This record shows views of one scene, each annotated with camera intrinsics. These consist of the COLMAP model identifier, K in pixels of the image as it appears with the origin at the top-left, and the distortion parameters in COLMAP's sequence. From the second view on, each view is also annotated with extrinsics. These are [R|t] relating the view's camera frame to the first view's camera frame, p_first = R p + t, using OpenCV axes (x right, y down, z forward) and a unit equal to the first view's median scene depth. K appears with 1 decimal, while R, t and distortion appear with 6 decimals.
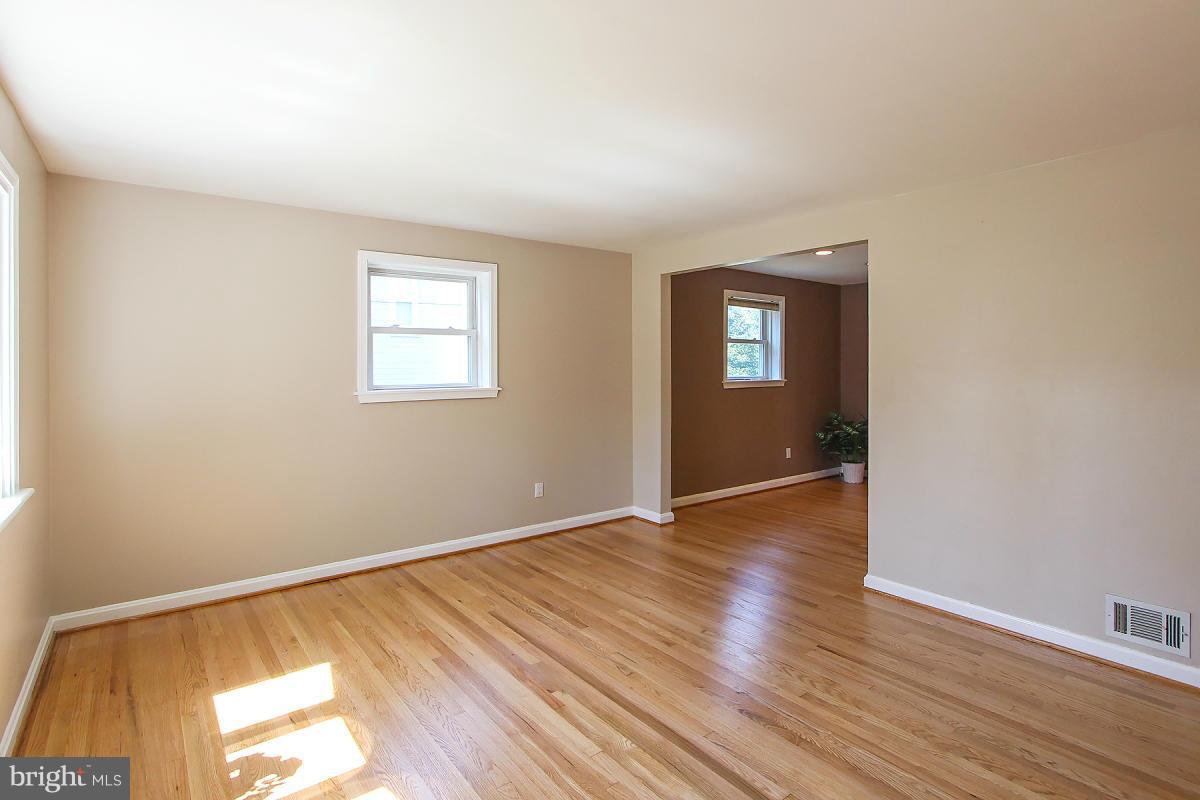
lens RADIAL K [[599.3, 0, 630.1], [0, 599.3, 365.9], [0, 0, 1]] dist [-0.012023, 0.000325]
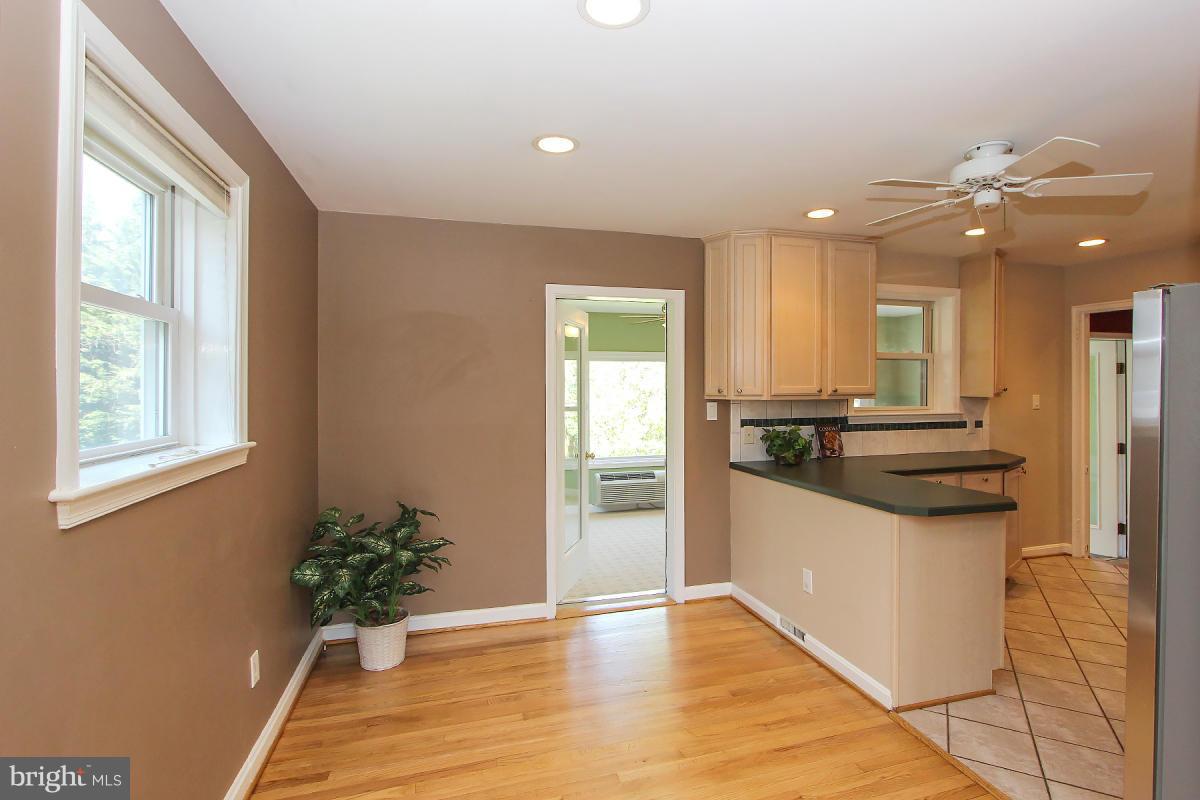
lens RADIAL K [[579.6, 0, 622.5], [0, 579.6, 386.7], [0, 0, 1]] dist [-0.004309, 0.000312]
pose [[0.389614, 0.001939, 0.920976, 0.109094], [0.002589, 0.999992, -0.003201, -0.006992], [-0.920975, 0.003632, 0.389606, 1.334683]]
